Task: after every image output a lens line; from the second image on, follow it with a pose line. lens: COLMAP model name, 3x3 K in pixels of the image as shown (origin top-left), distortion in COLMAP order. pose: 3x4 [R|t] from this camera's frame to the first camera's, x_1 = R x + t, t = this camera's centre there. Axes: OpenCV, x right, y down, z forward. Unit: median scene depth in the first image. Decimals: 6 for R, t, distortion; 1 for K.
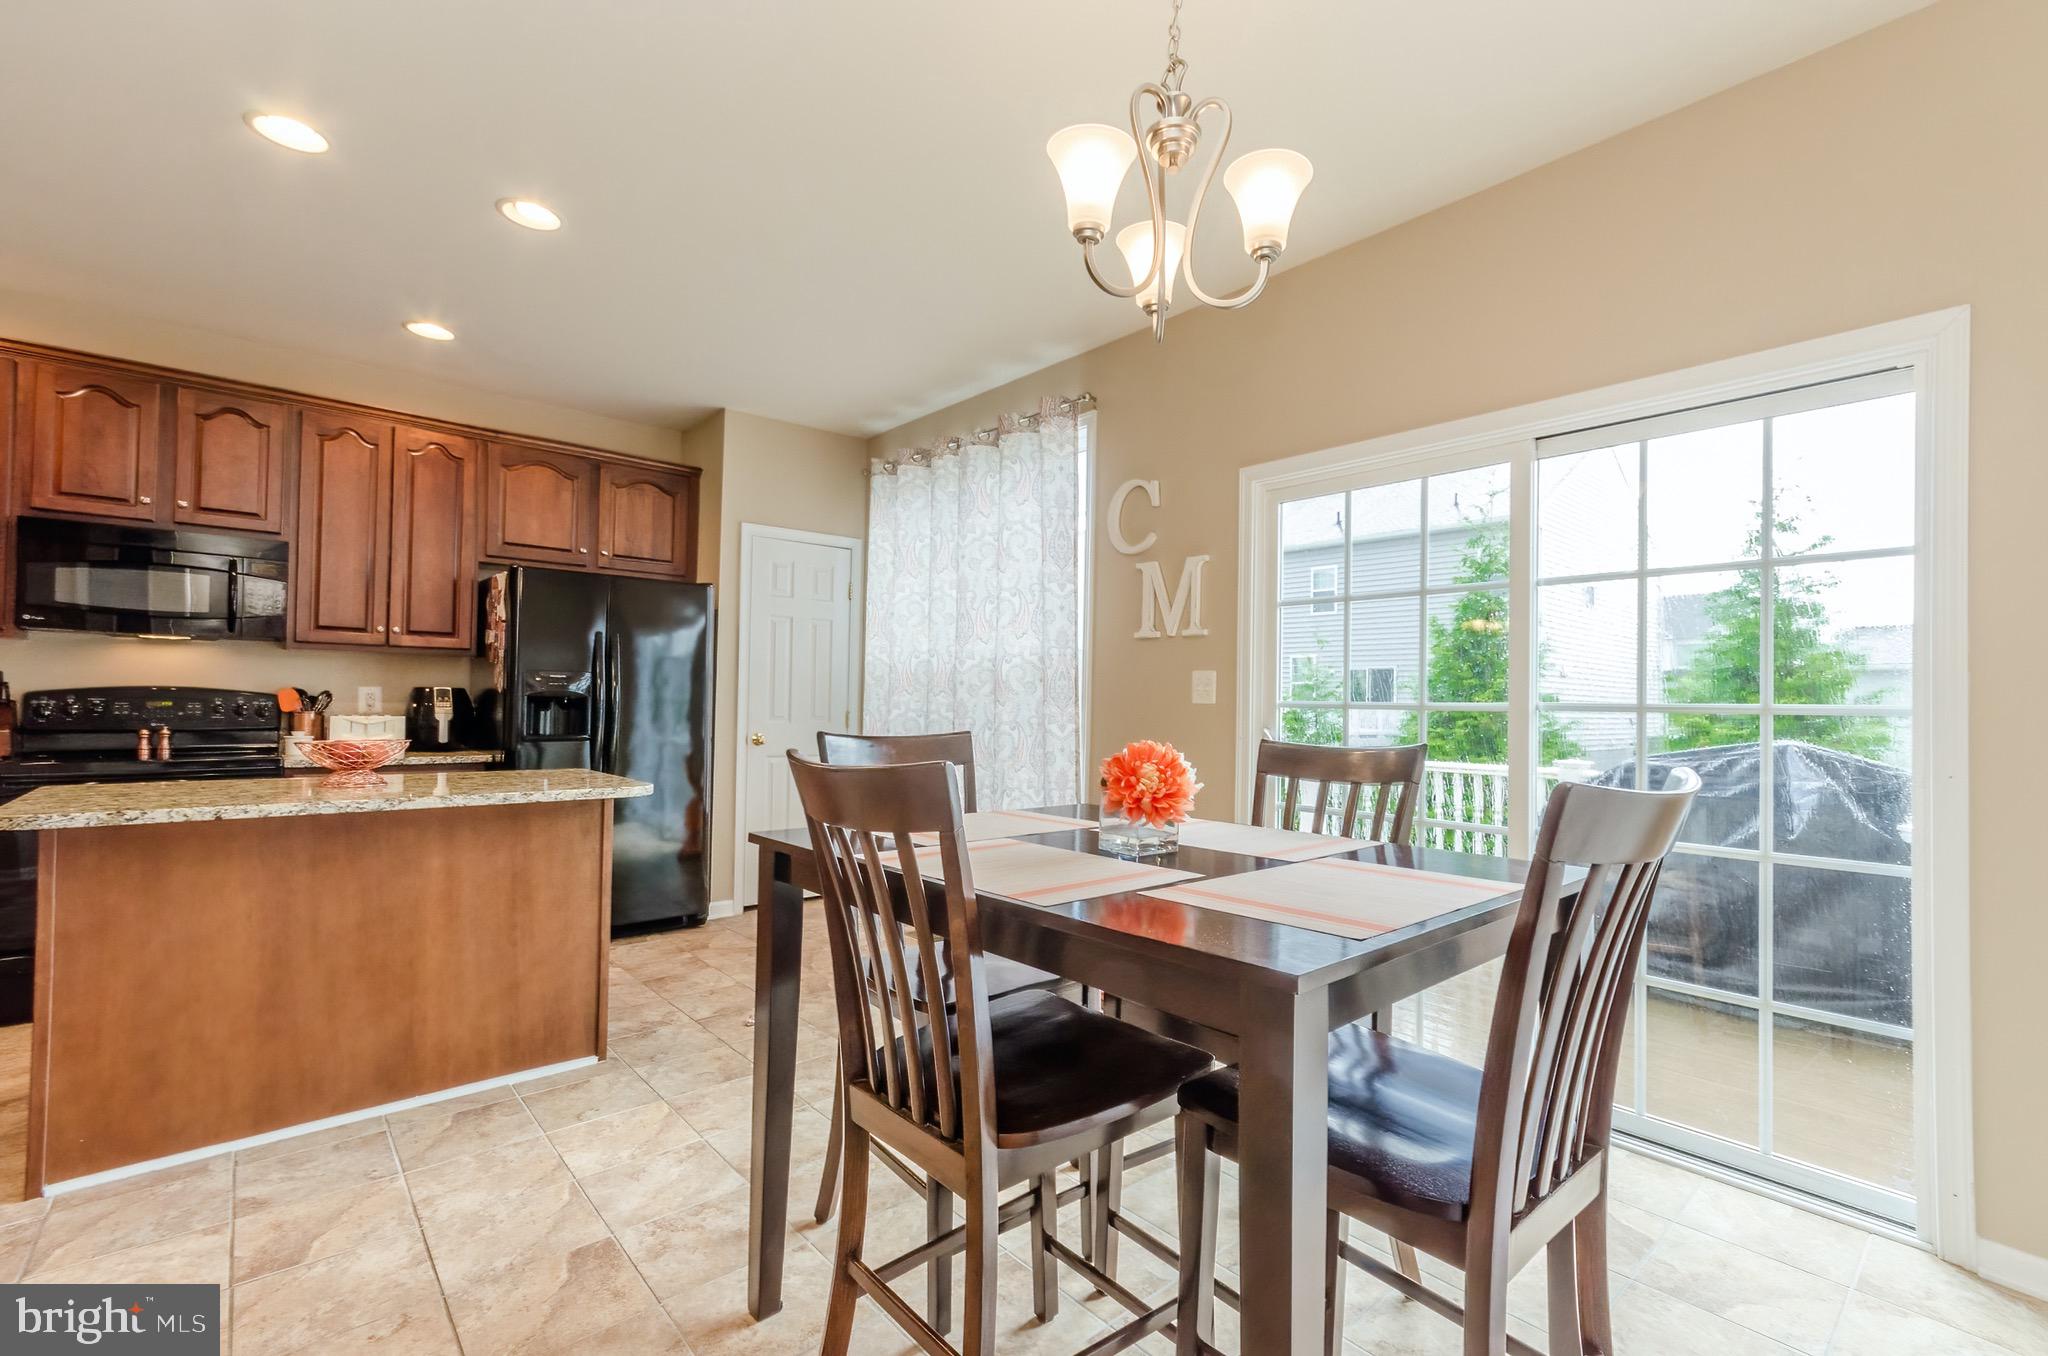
lens RADIAL K [[897.3, 0, 1061.7], [0, 897.3, 692.8], [0, 0, 1]] dist [0.007597, 0.000076]
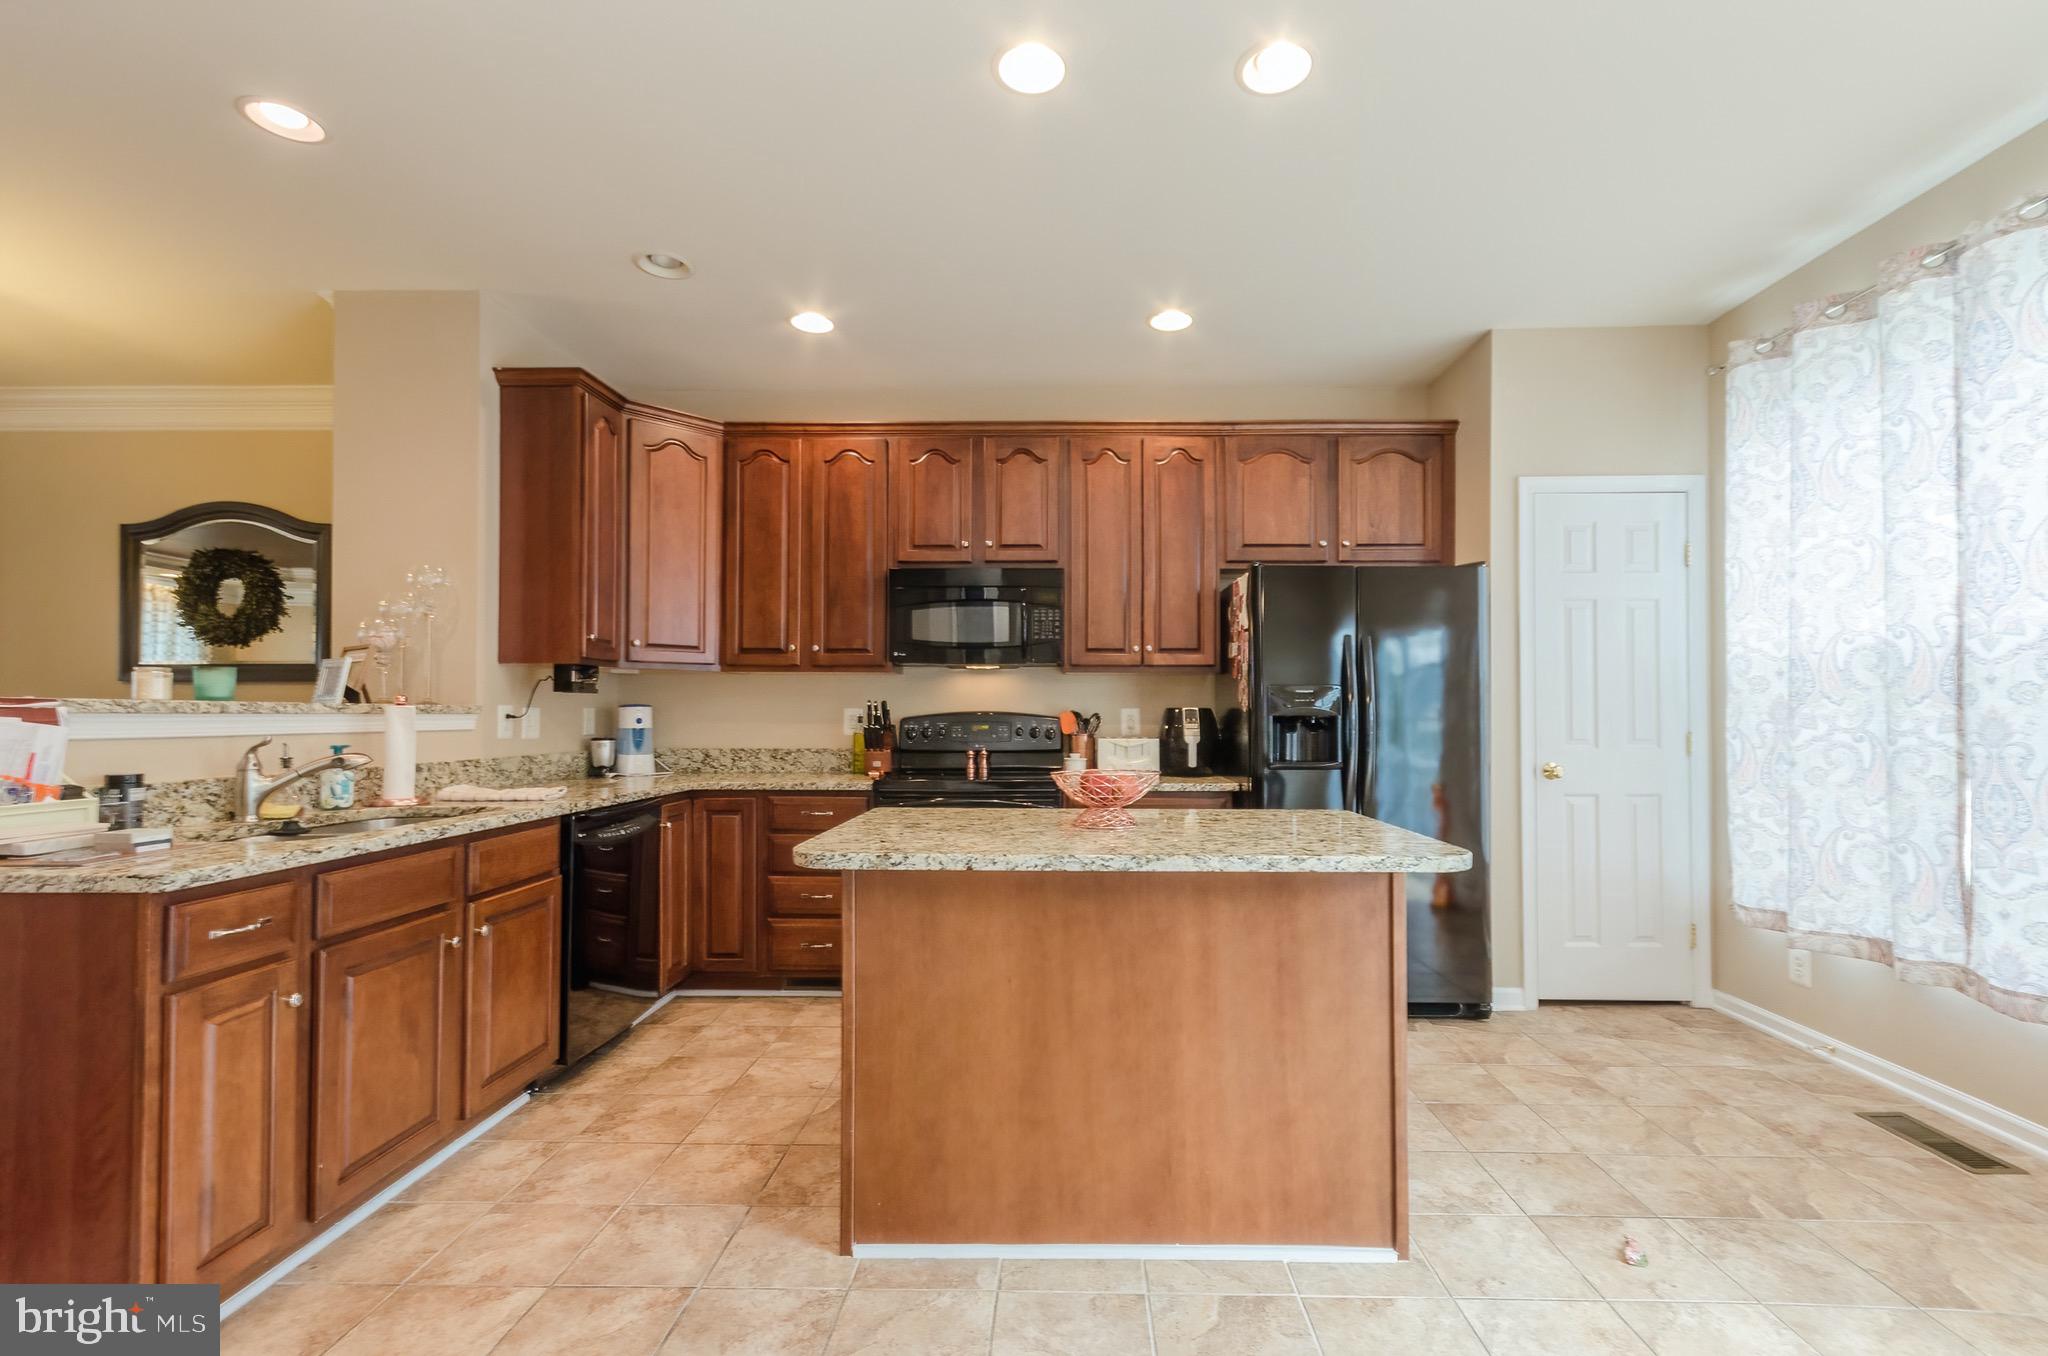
lens RADIAL K [[897.3, 0, 1050.3], [0, 897.3, 690.3], [0, 0, 1]] dist [0.007597, 0.000076]
pose [[0.727517, -0.033725, -0.685260, -0.166406], [0.018548, 0.999393, -0.029493, 0.000939], [0.685839, 0.008747, 0.727701, 0.240370]]
